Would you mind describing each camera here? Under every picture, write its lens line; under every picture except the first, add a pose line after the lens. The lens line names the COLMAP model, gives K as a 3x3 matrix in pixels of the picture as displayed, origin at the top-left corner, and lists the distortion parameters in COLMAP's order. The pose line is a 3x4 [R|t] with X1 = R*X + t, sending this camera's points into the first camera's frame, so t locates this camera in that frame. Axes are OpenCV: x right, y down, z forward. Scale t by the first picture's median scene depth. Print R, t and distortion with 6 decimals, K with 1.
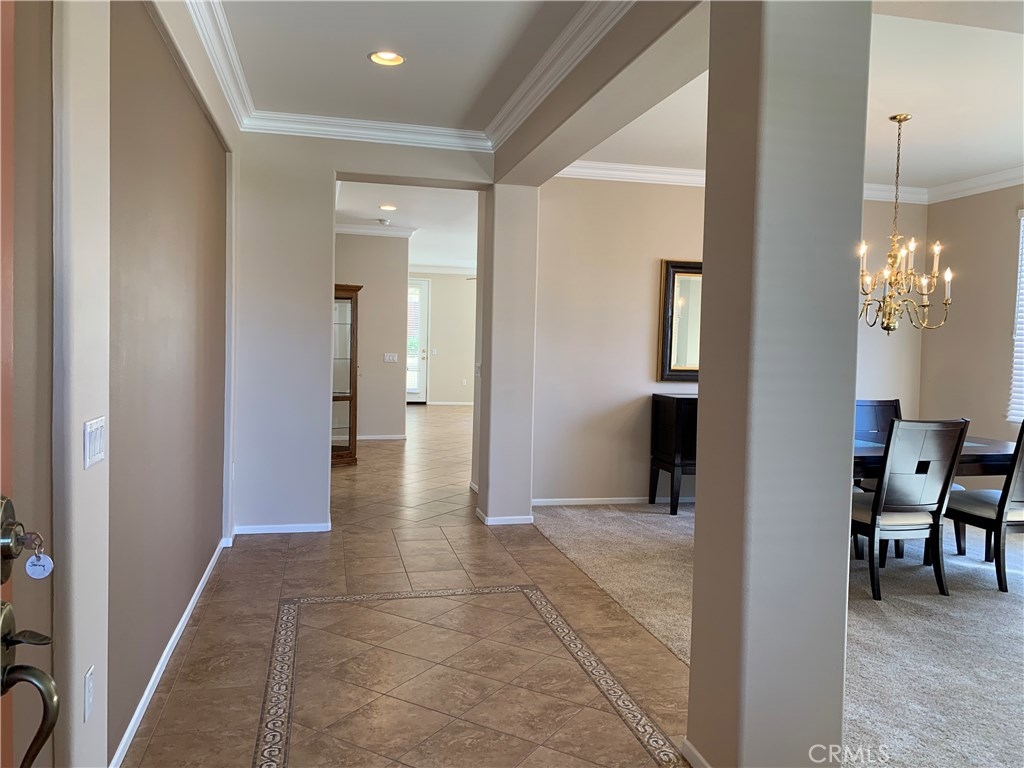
lens RADIAL K [[782.9, 0, 513.1], [0, 782.9, 369.1], [0, 0, 1]] dist [0.060886, -0.080129]
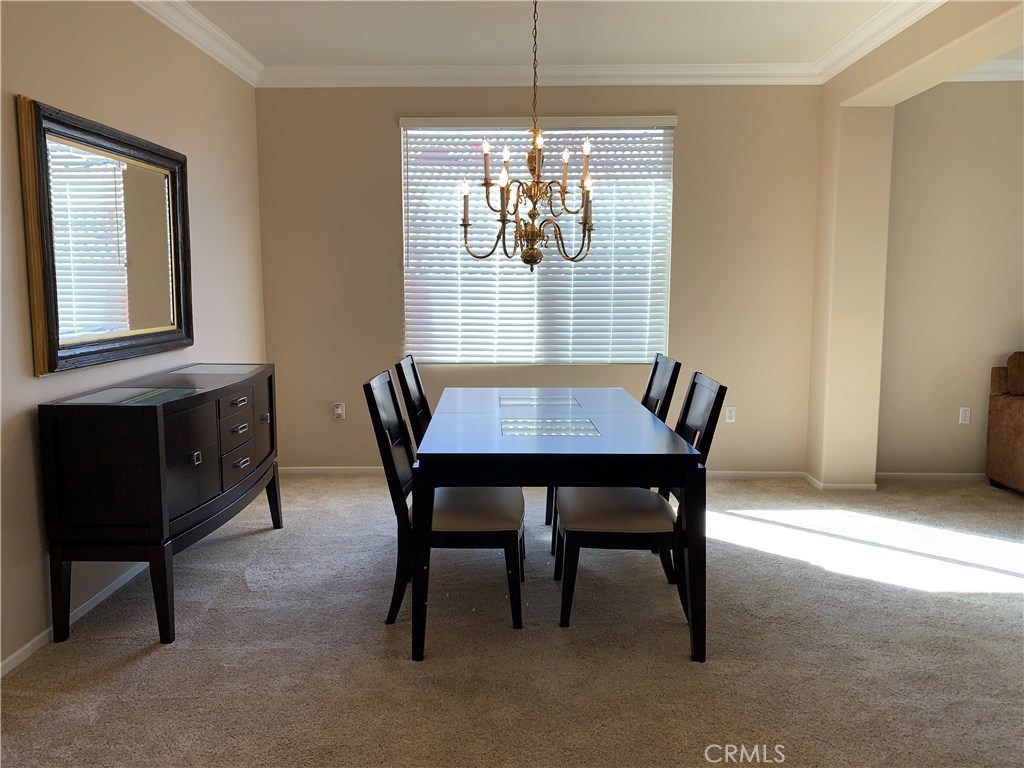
lens RADIAL K [[782.9, 0, 513.1], [0, 782.9, 369.1], [0, 0, 1]] dist [0.060886, -0.080129]
pose [[0.276475, -0.138248, 0.951025, -0.173564], [0.043103, 0.990387, 0.131439, -0.036368], [-0.960054, 0.004653, 0.279777, 0.618931]]
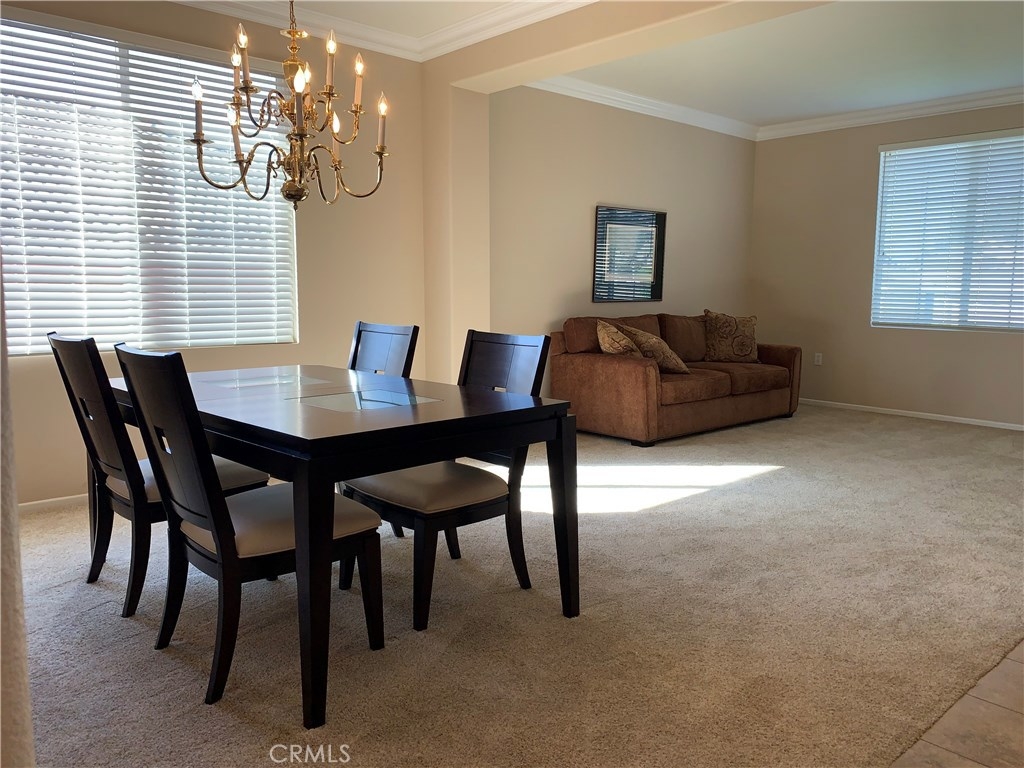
lens RADIAL K [[779.8, 0, 506.9], [0, 779.8, 375.4], [0, 0, 1]] dist [0.071465, -0.104306]
pose [[-0.466326, -0.133307, 0.874511, -0.085217], [0.011491, 0.987584, 0.156671, -0.008567], [-0.884538, 0.083108, -0.459005, 0.867739]]
